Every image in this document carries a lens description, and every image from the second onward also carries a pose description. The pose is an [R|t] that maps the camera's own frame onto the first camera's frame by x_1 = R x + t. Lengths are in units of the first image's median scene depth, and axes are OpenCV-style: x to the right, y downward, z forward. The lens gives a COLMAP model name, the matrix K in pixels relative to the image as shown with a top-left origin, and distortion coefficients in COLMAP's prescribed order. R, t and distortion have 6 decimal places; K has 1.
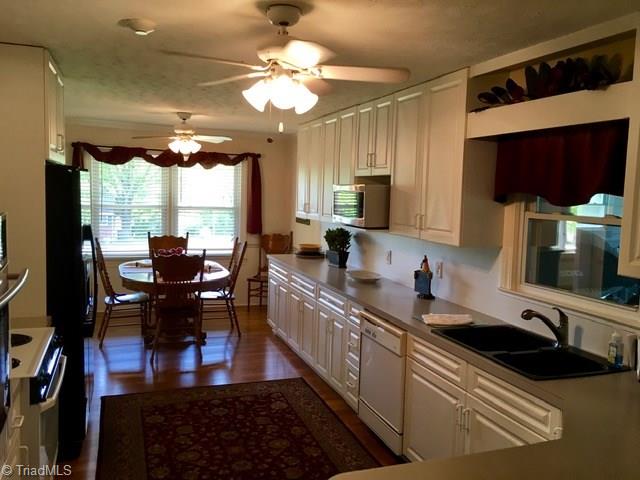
lens RADIAL K [[550.1, 0, 321.3], [0, 550.1, 240.7], [0, 0, 1]] dist [0.086803, -0.005163]
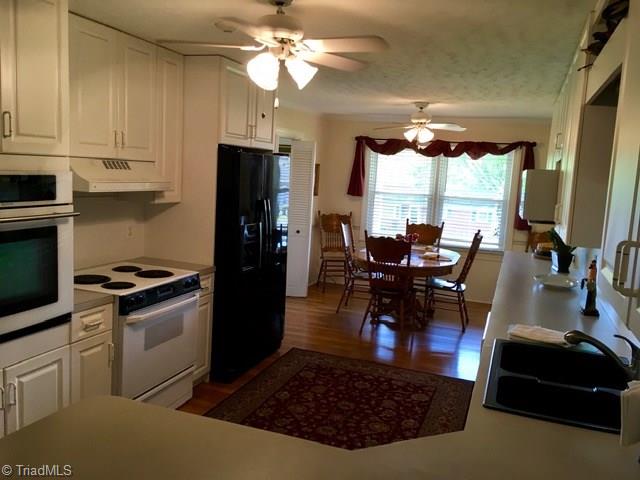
lens RADIAL K [[550.1, 0, 321.3], [0, 550.1, 240.7], [0, 0, 1]] dist [0.086803, -0.005163]
pose [[0.767565, 0.095891, -0.633758, 0.362540], [-0.095018, 0.994844, 0.035446, 0.006955], [0.633890, 0.033011, 0.772719, 0.128280]]
